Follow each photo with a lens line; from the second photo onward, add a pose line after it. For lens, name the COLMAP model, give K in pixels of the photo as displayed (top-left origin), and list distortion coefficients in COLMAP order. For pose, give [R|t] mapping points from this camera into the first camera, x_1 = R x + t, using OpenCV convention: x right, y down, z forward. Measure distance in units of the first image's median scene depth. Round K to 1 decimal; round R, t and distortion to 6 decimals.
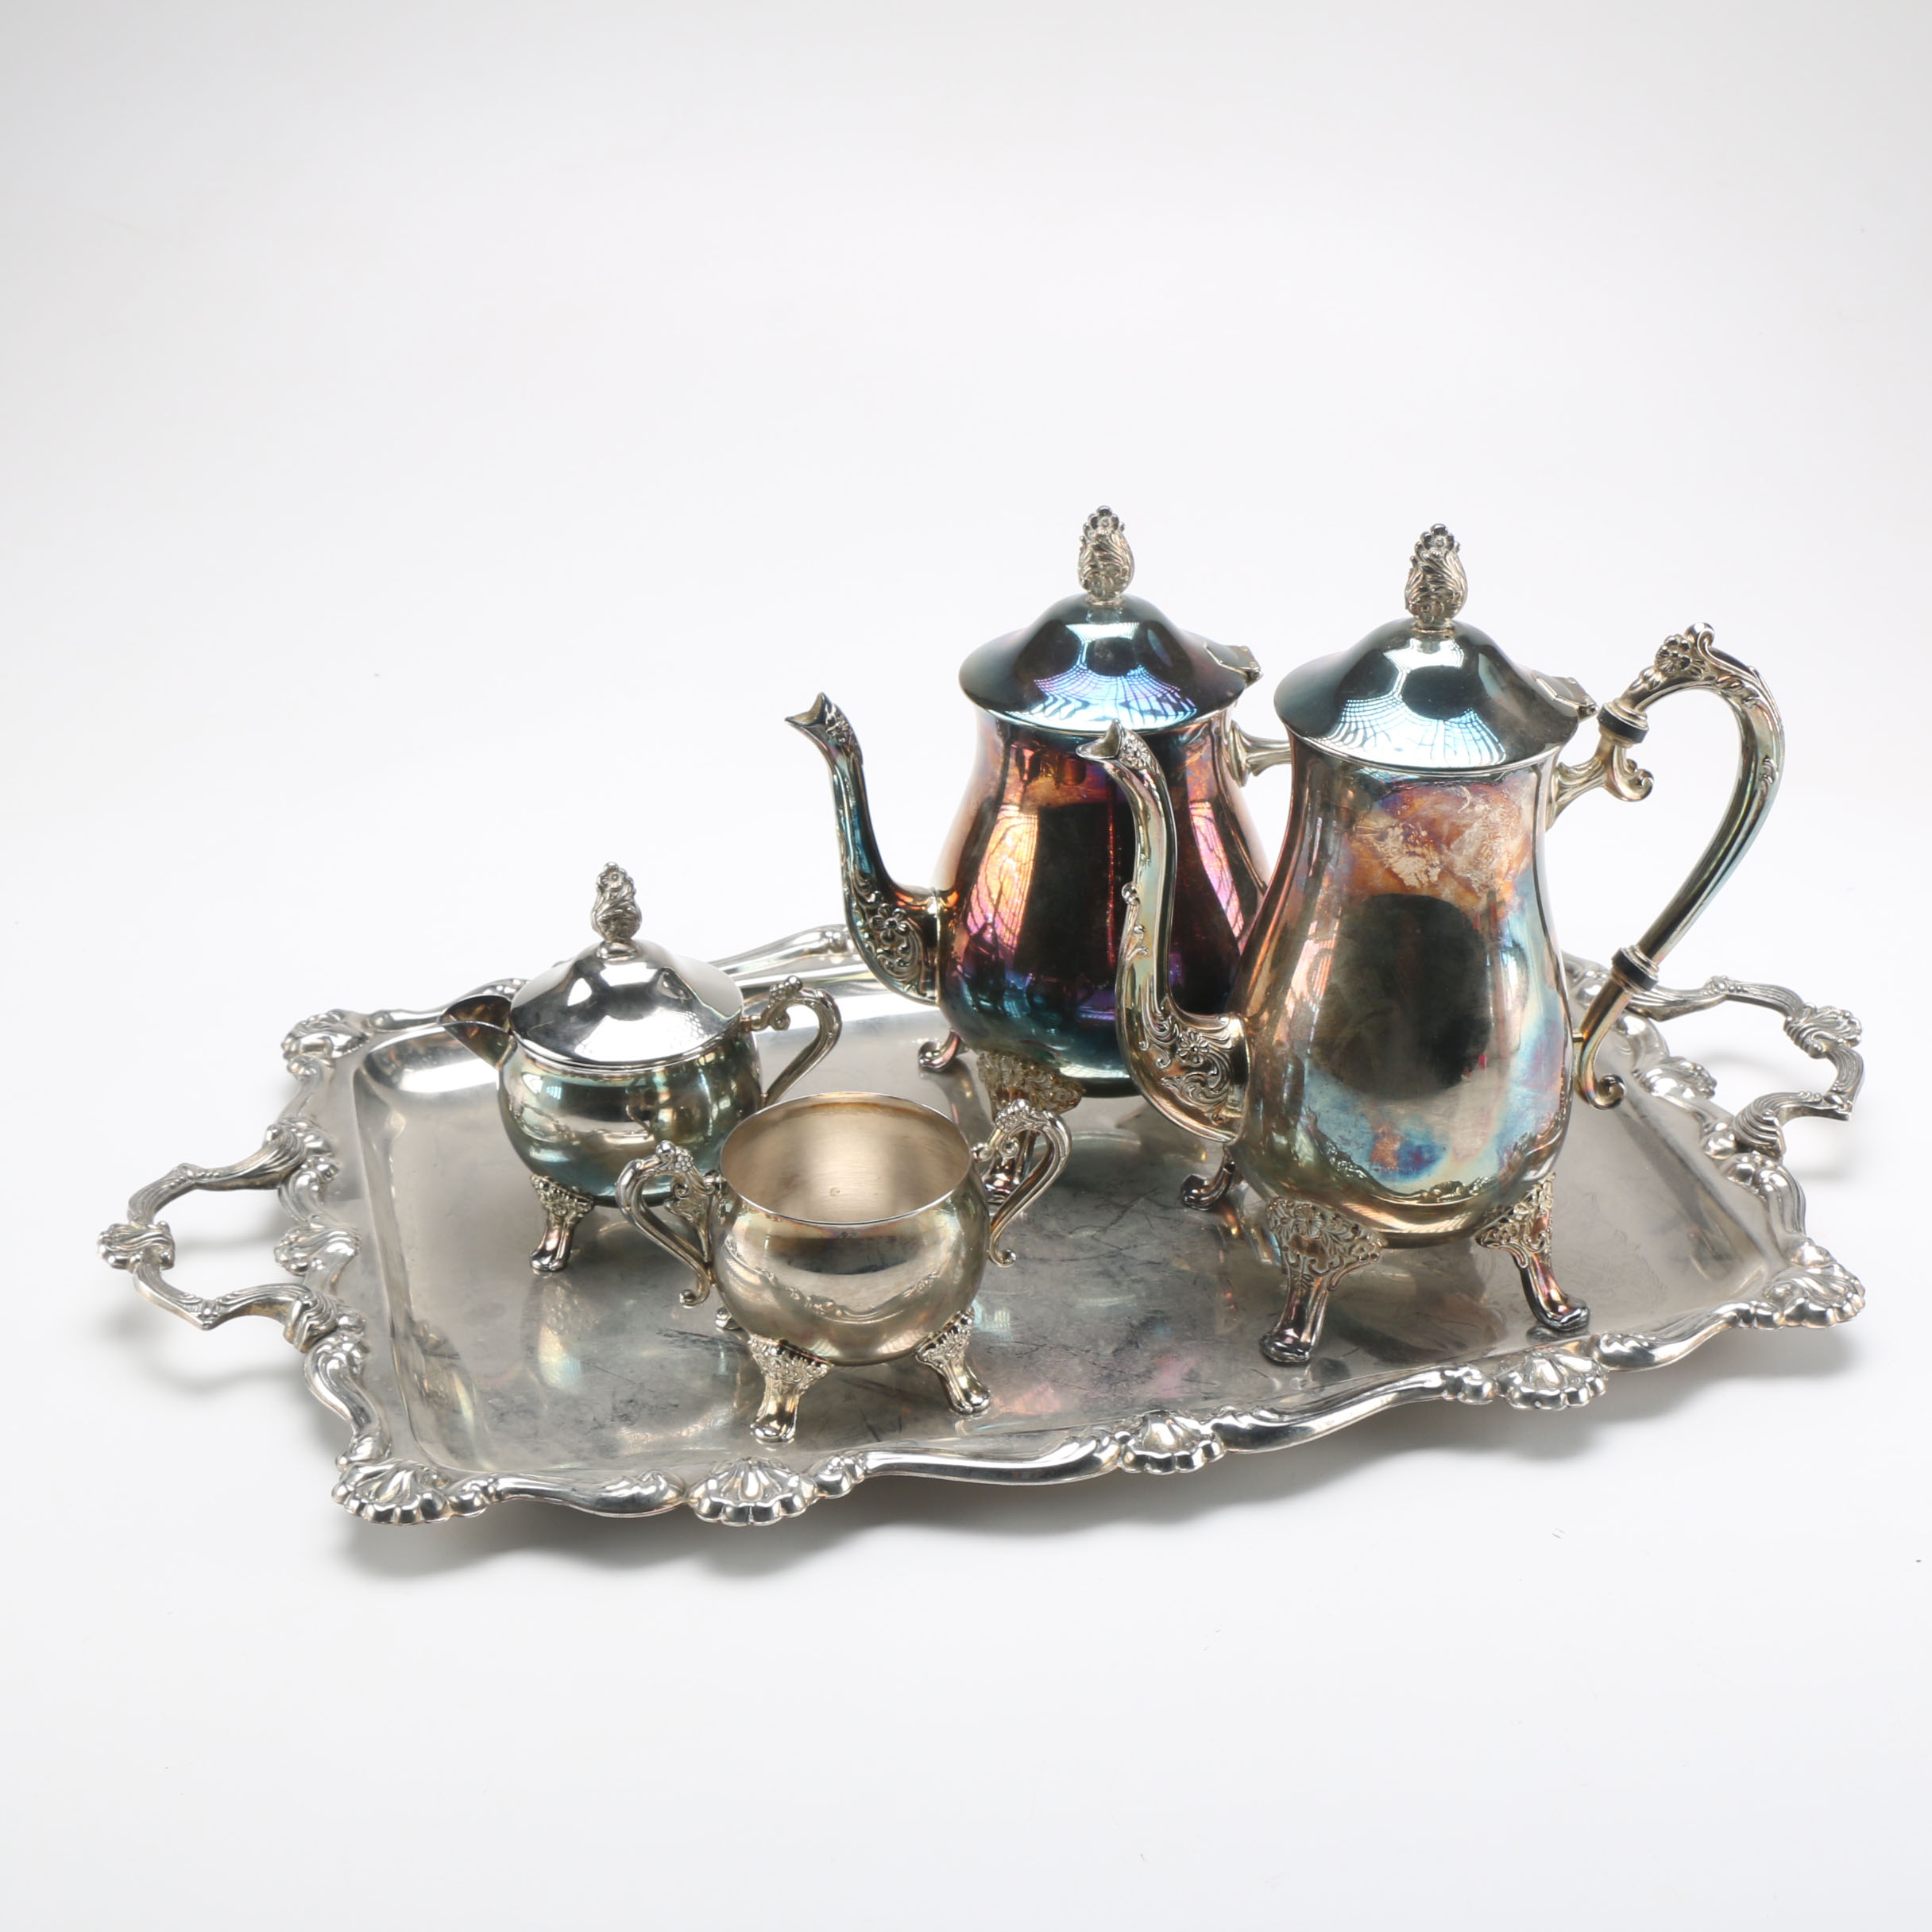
lens RADIAL K [[3457.2, 0, 966.0], [0, 3457.2, 966.0], [0, 0, 1]] dist [-0.022087, 0.061124]
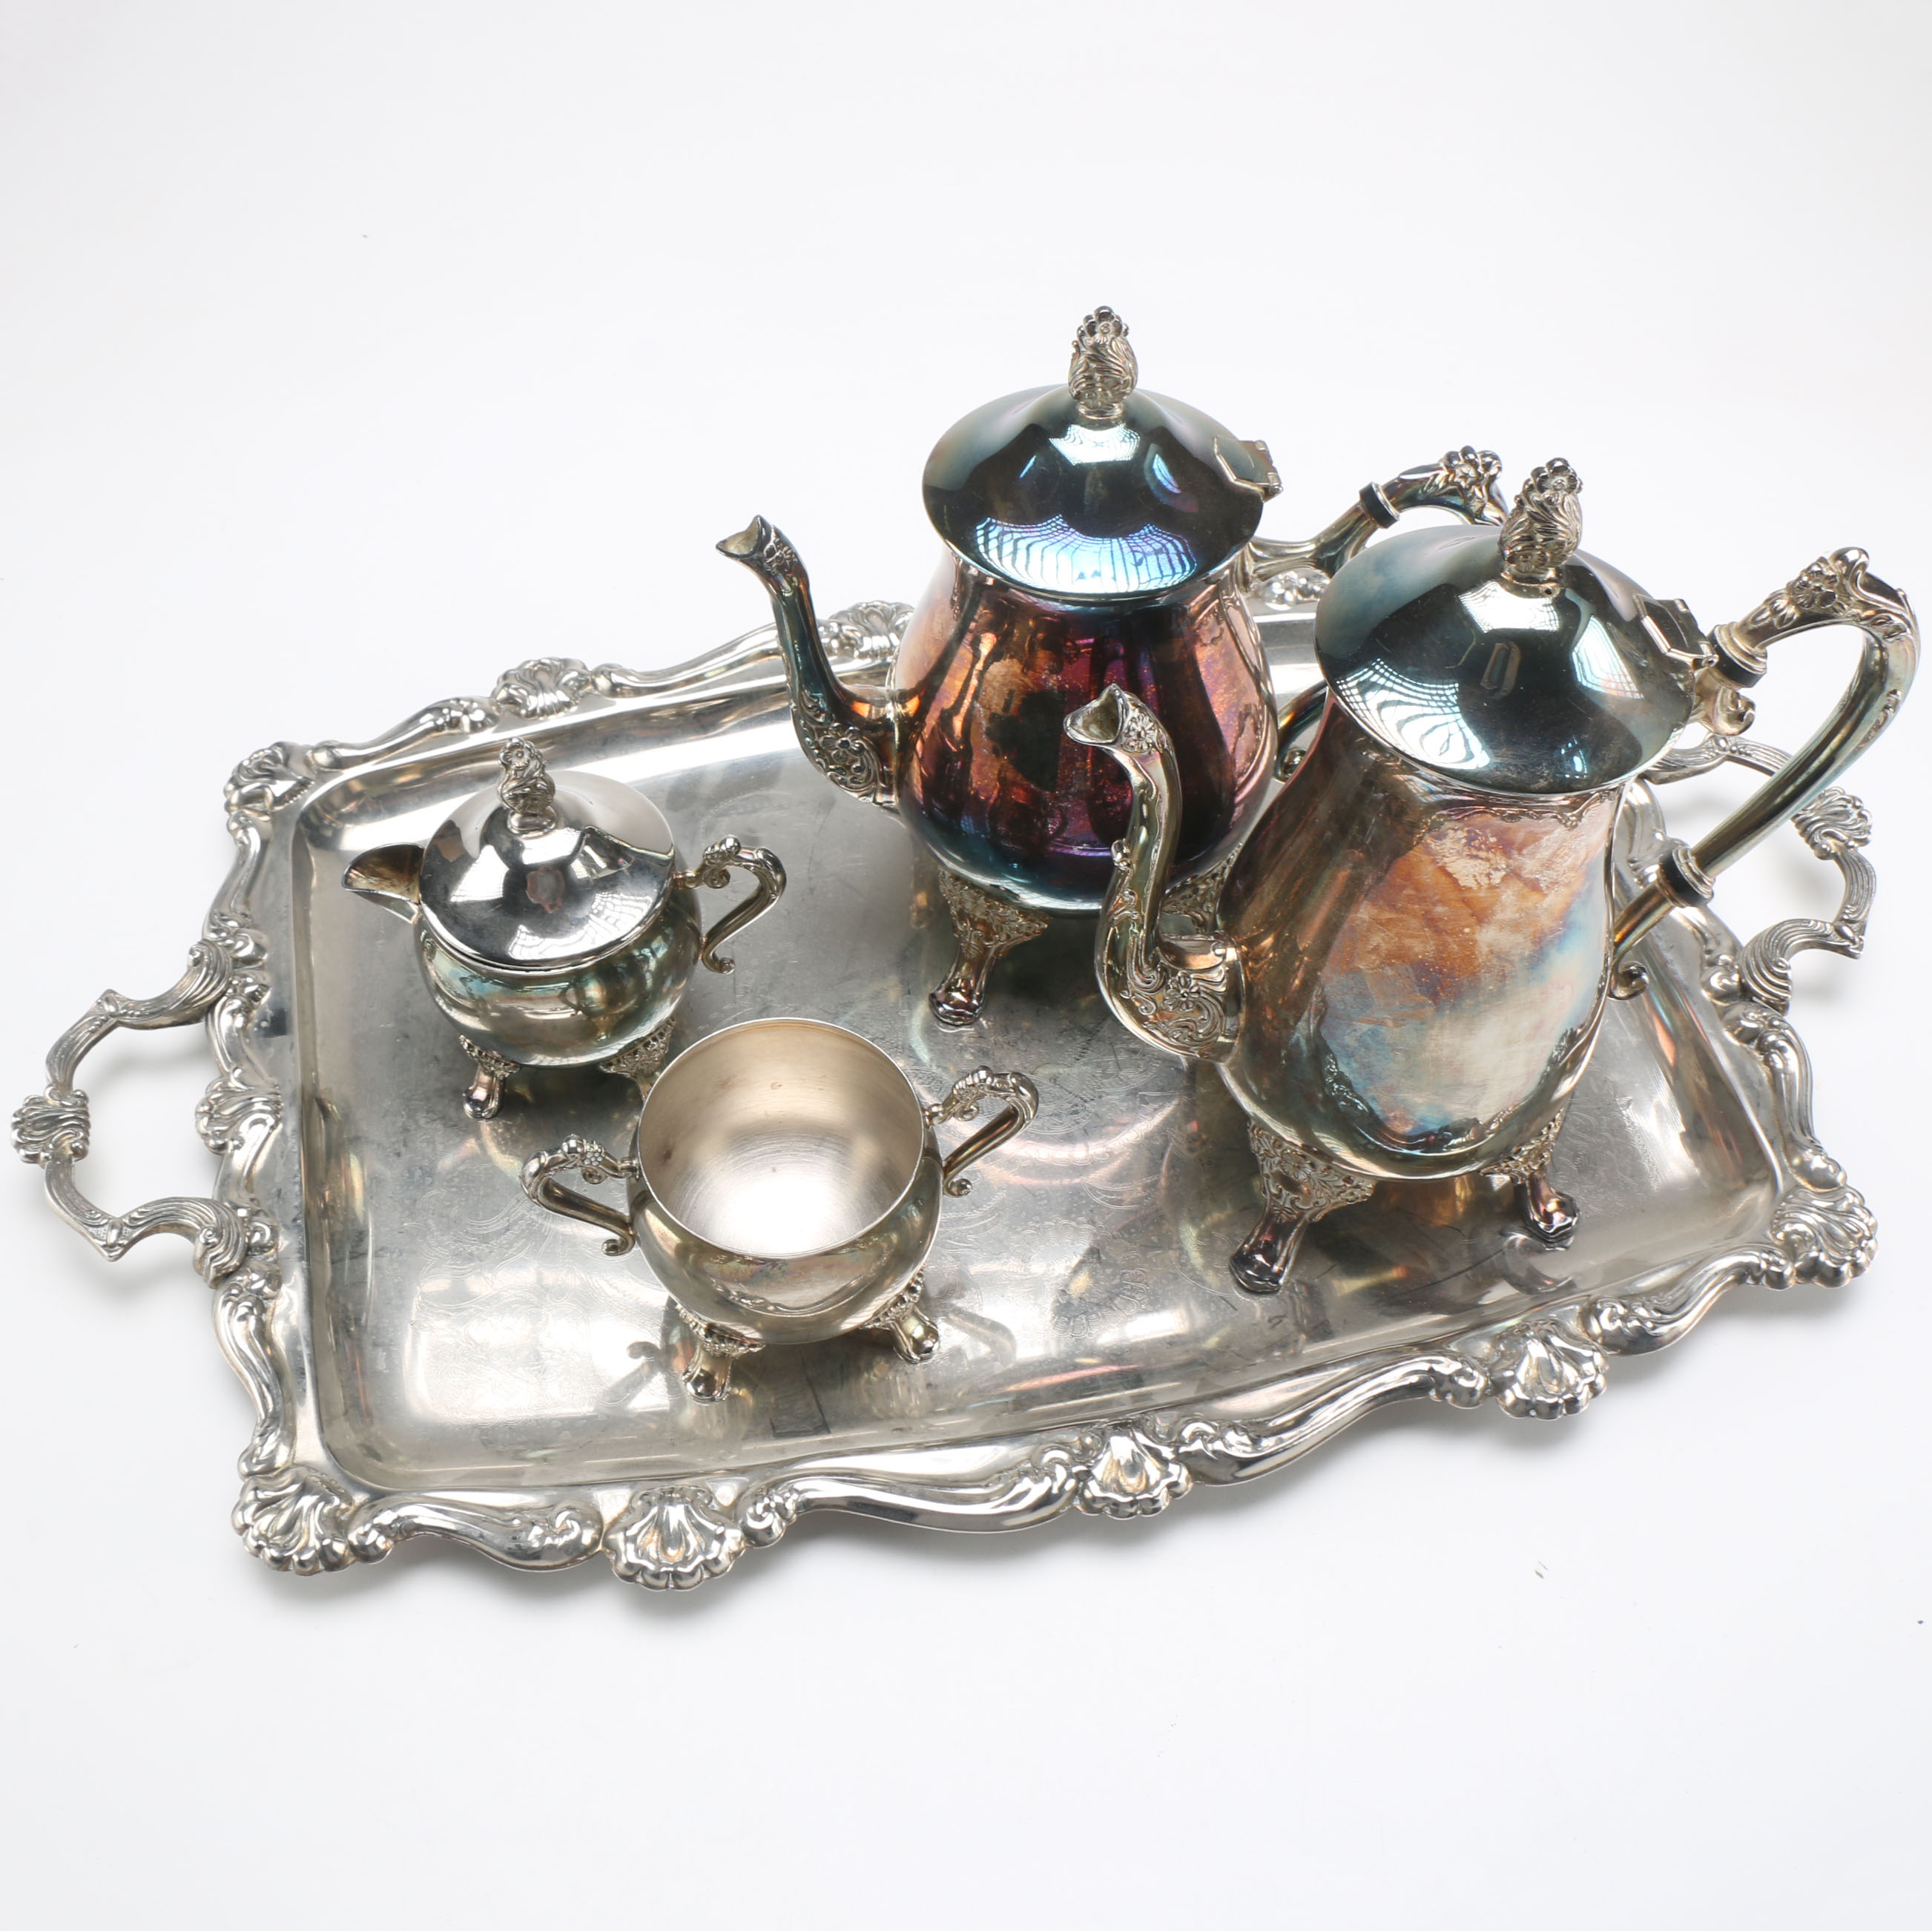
lens RADIAL K [[2174.4, 0, 806.7], [0, 2174.4, 965.4], [0, 0, 1]] dist [-0.183197, 0.156338]
pose [[0.998048, 0.021379, -0.058675, 0.003347], [0.004102, 0.915099, 0.403209, -0.200613], [0.062314, -0.402663, 0.913225, 0.498471]]
